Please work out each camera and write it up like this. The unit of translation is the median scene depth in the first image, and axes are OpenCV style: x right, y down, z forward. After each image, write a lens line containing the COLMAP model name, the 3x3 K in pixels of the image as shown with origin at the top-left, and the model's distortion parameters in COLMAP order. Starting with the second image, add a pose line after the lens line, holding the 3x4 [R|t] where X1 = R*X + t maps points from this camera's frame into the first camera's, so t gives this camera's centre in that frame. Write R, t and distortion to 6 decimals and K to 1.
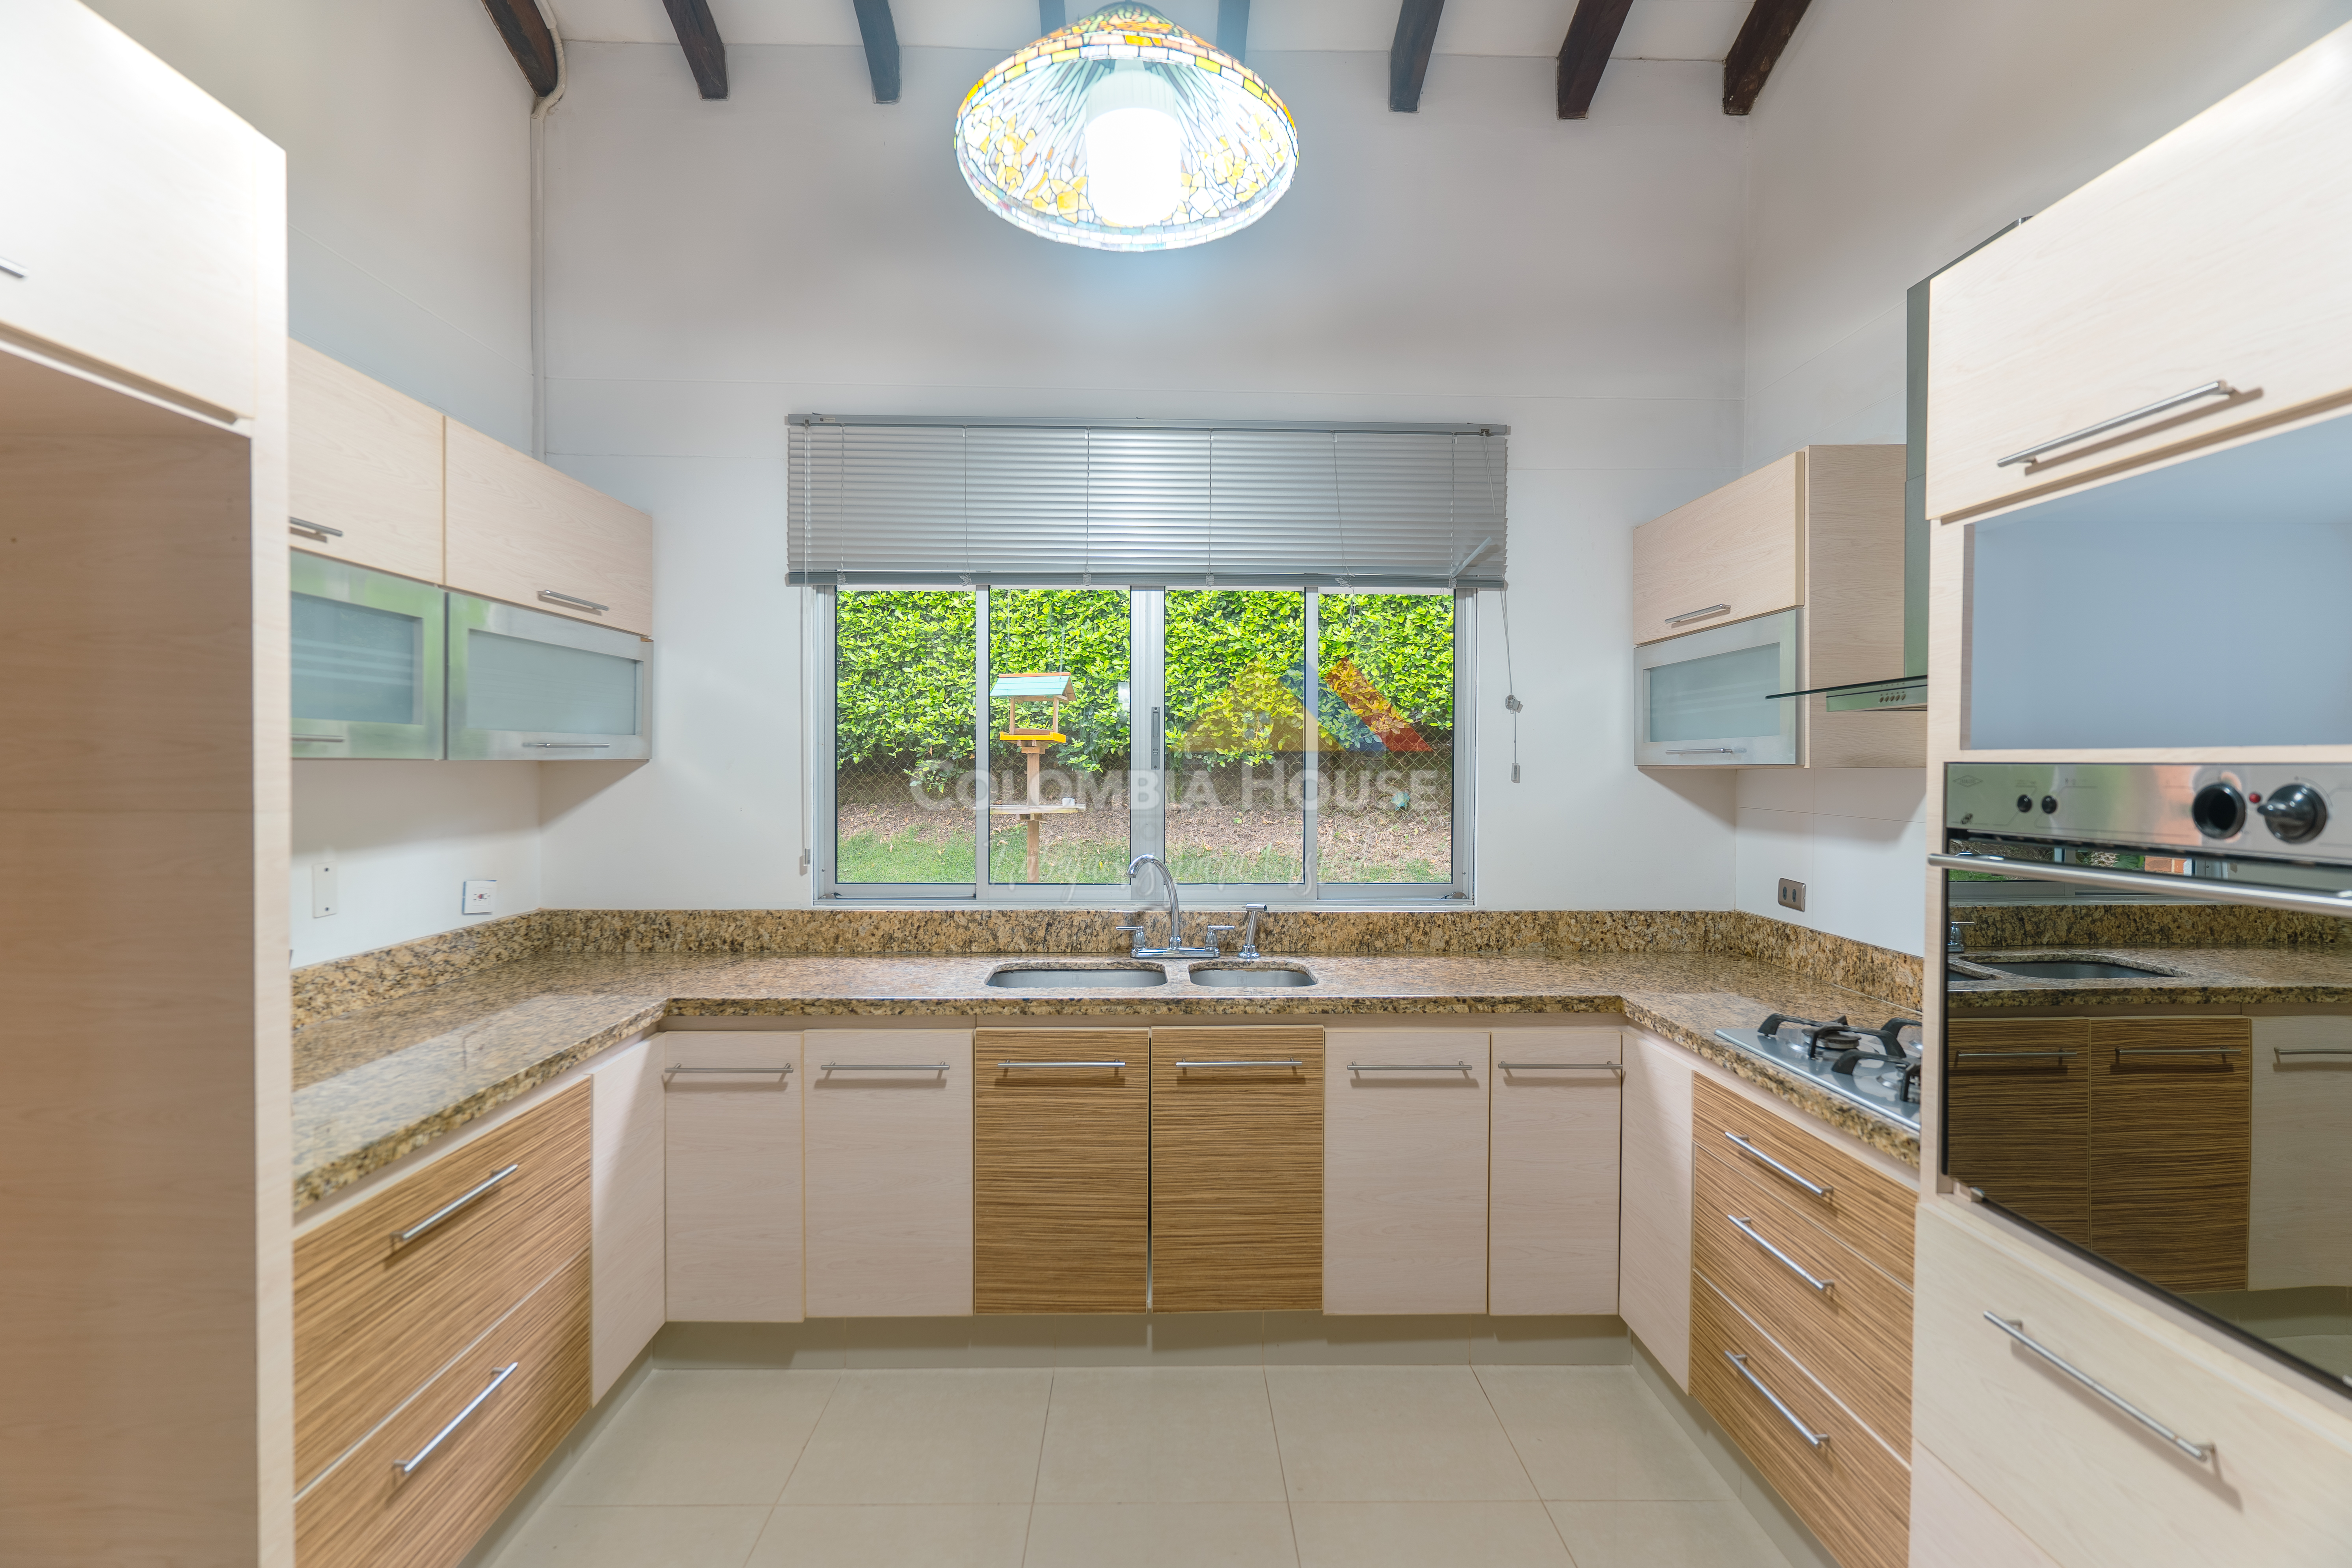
lens RADIAL K [[1124.7, 0, 1171.4], [0, 1124.7, 781.0], [0, 0, 1]] dist [0.001398, -0.000077]
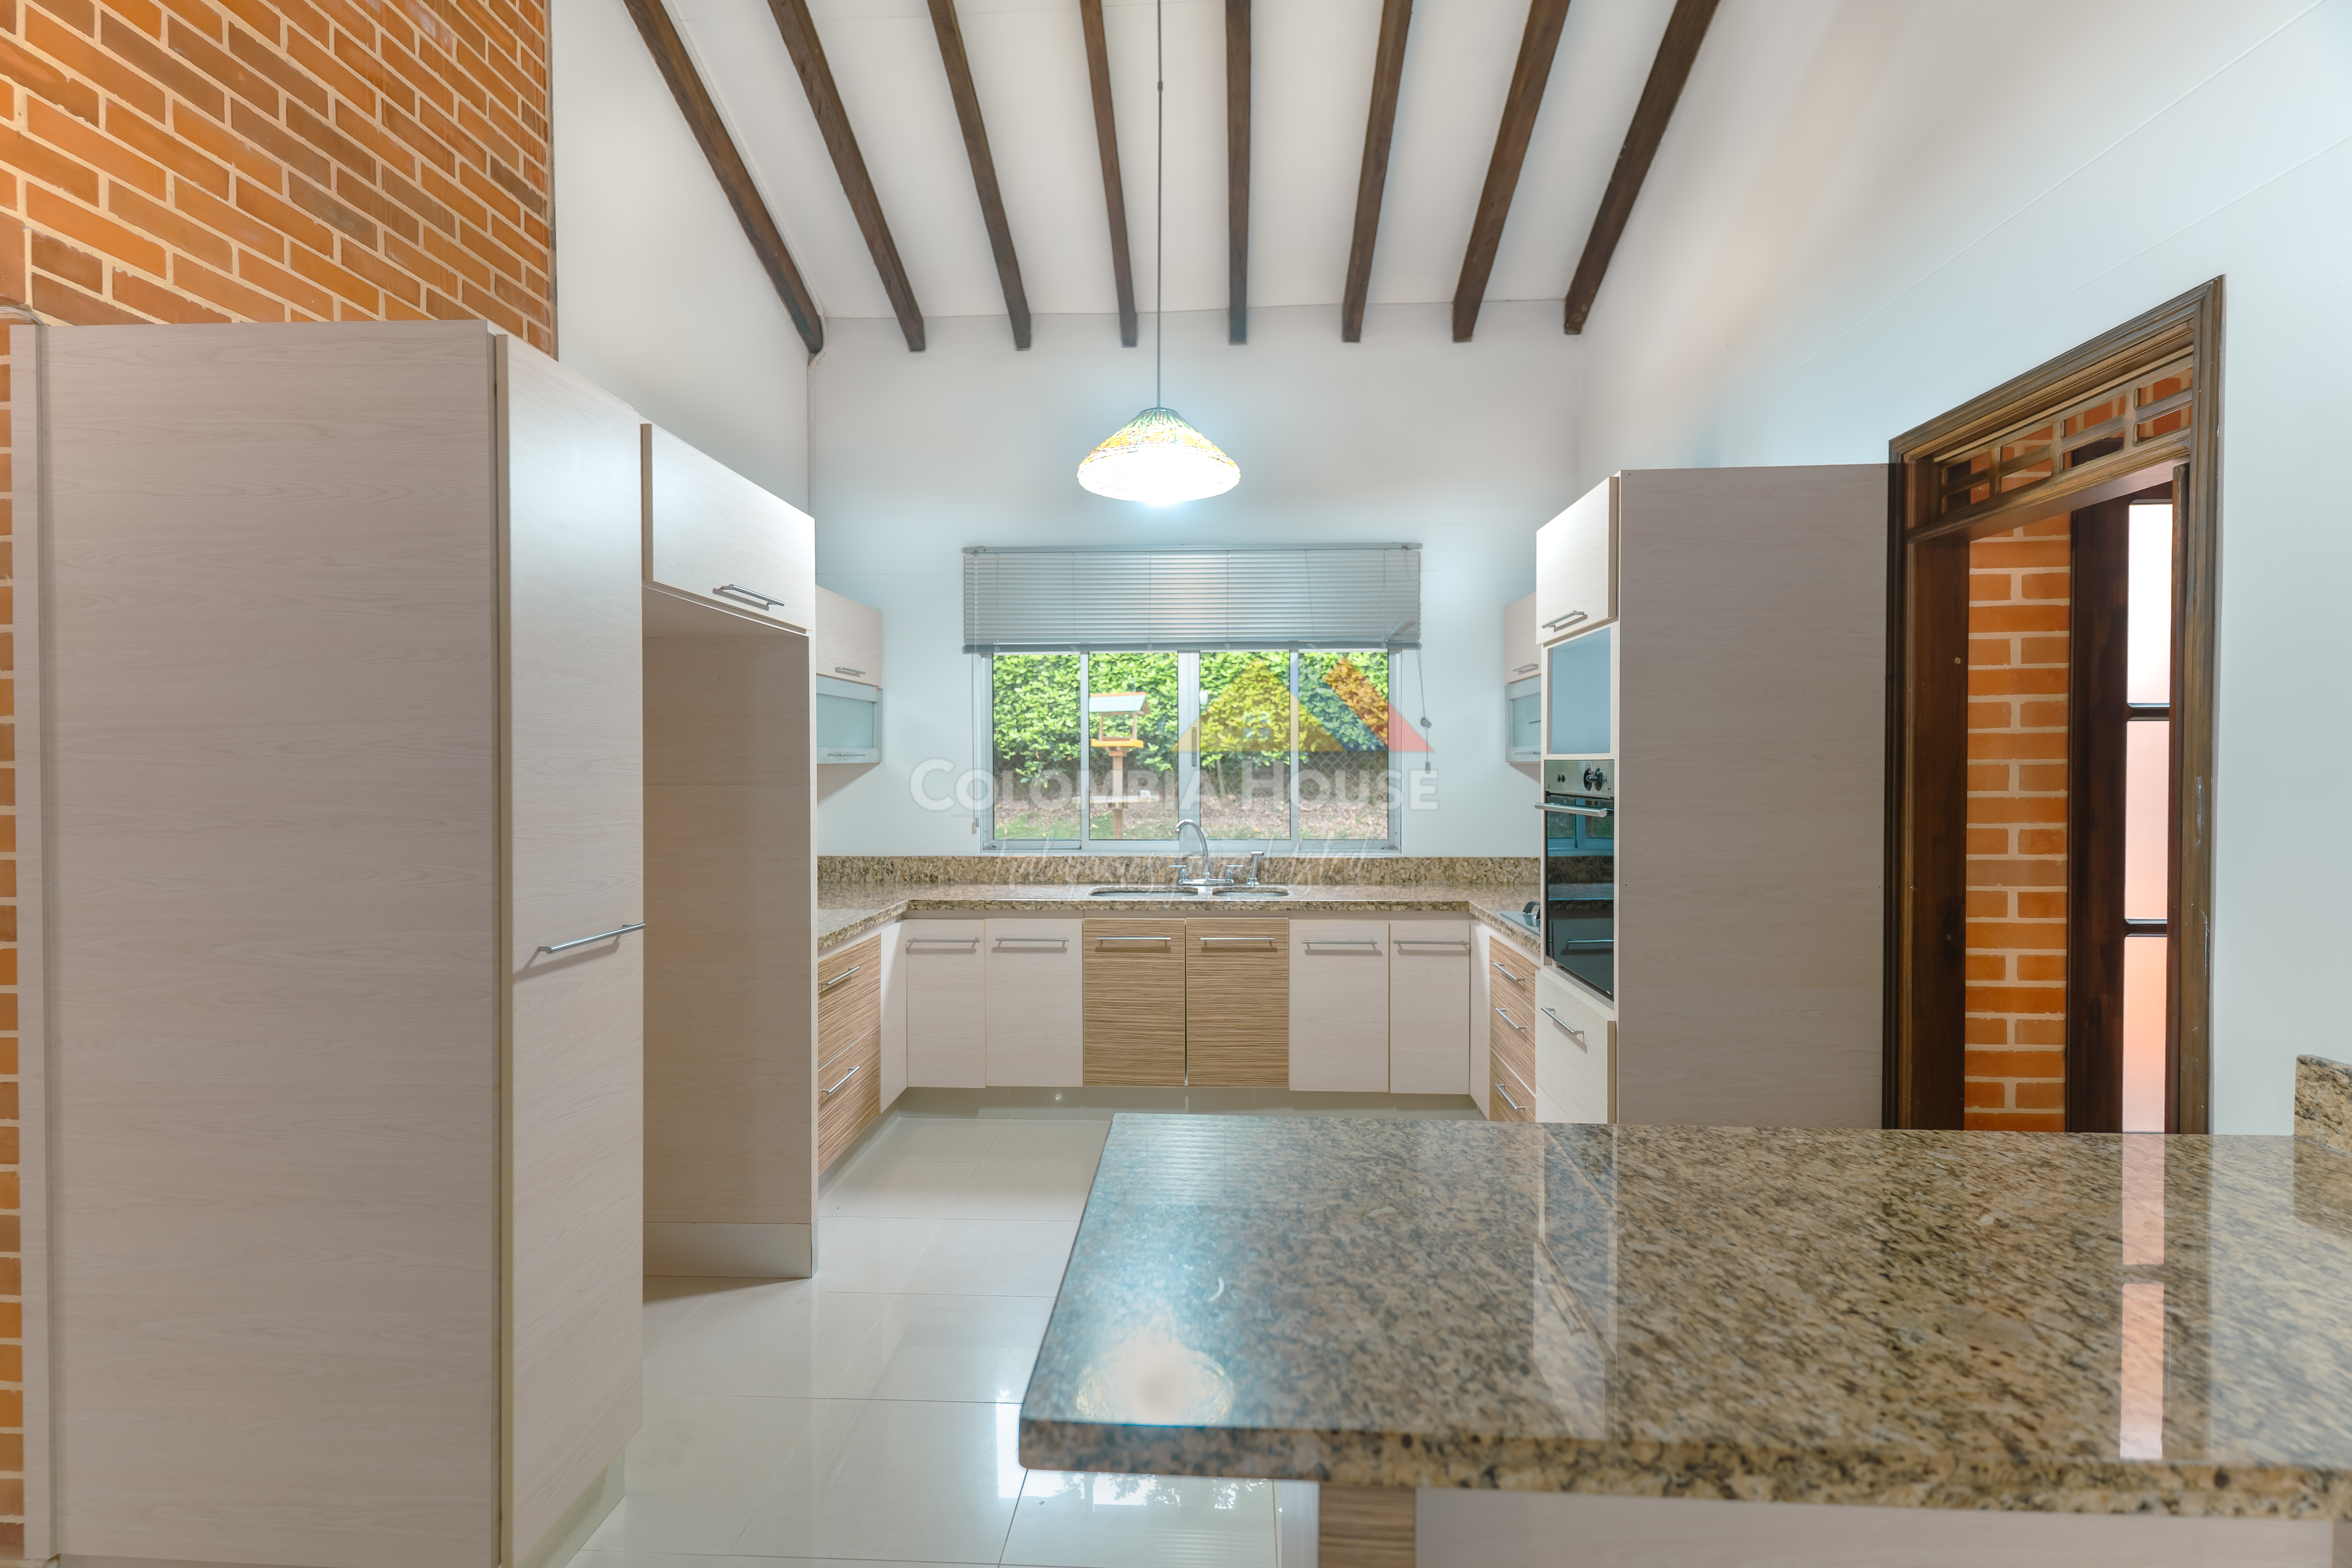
lens RADIAL K [[1124.7, 0, 1176.6], [0, 1124.7, 780.7], [0, 0, 1]] dist [0.001398, -0.000077]
pose [[0.997428, -0.005704, -0.071452, 0.075188], [0.005694, 0.999984, -0.000353, 0.009836], [0.071453, -0.000055, 0.997444, -0.580755]]
